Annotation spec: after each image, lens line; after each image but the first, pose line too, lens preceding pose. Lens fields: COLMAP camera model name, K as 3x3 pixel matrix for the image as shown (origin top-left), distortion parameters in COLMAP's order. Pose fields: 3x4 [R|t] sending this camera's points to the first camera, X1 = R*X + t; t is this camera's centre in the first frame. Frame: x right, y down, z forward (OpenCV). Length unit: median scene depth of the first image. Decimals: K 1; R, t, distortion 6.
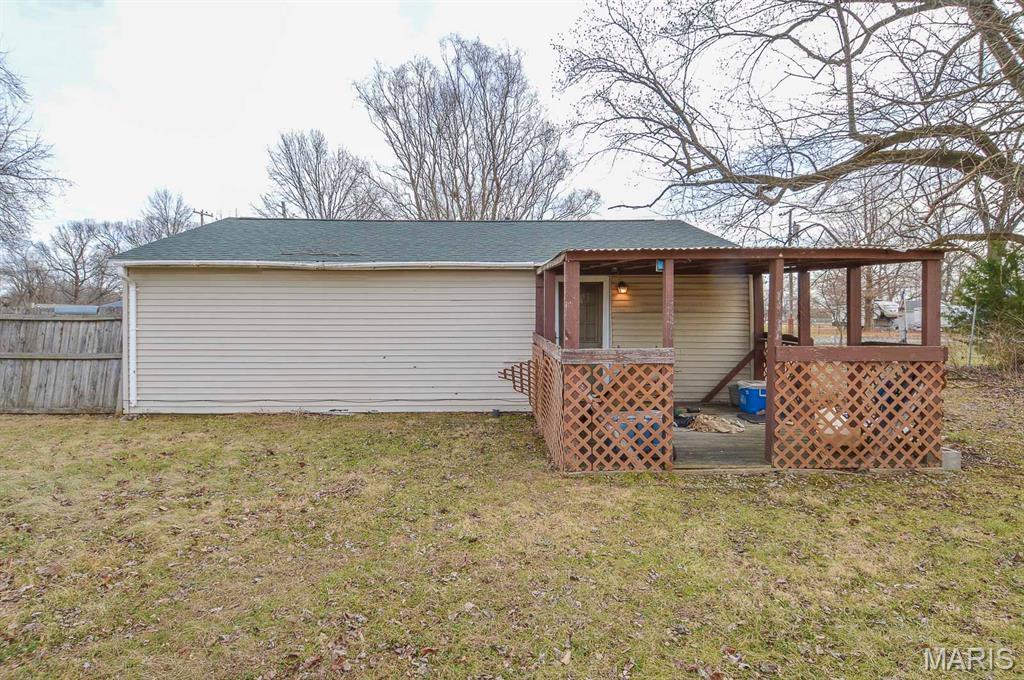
lens RADIAL K [[555.2, 0, 508.5], [0, 555.2, 330.3], [0, 0, 1]] dist [-0.006316, -0.000587]
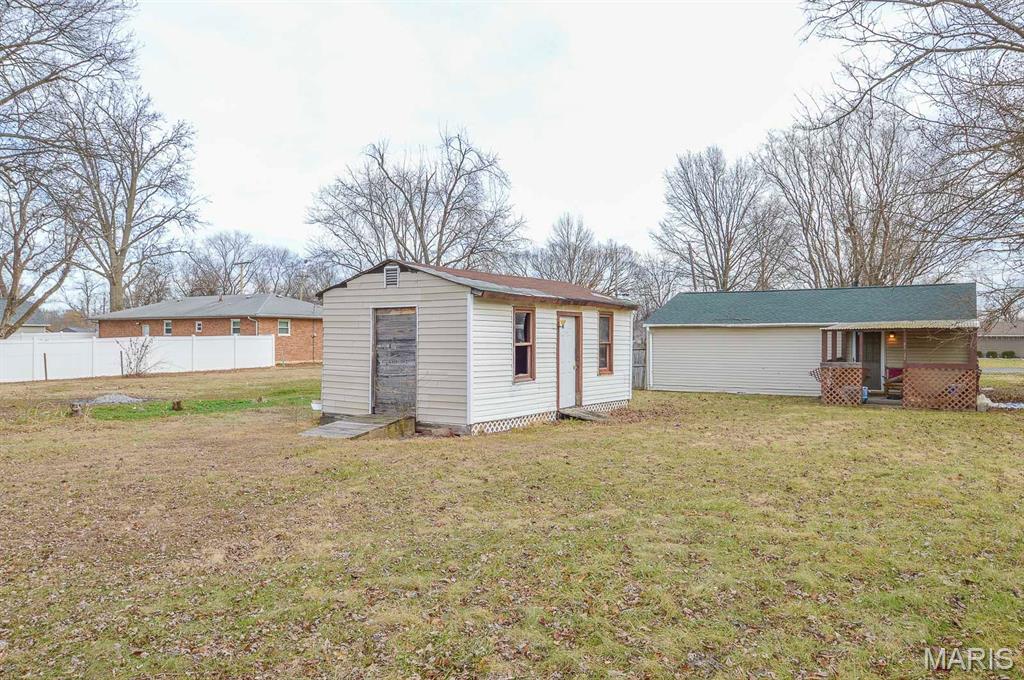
lens RADIAL K [[692.0, 0, 508.8], [0, 692.0, 339.3], [0, 0, 1]] dist [0.002701, -0.000316]
pose [[0.818695, -0.000213, -0.574229, 0.506291], [-0.013272, 0.999726, -0.019292, 0.003278], [0.574075, 0.023416, 0.818468, -1.747450]]
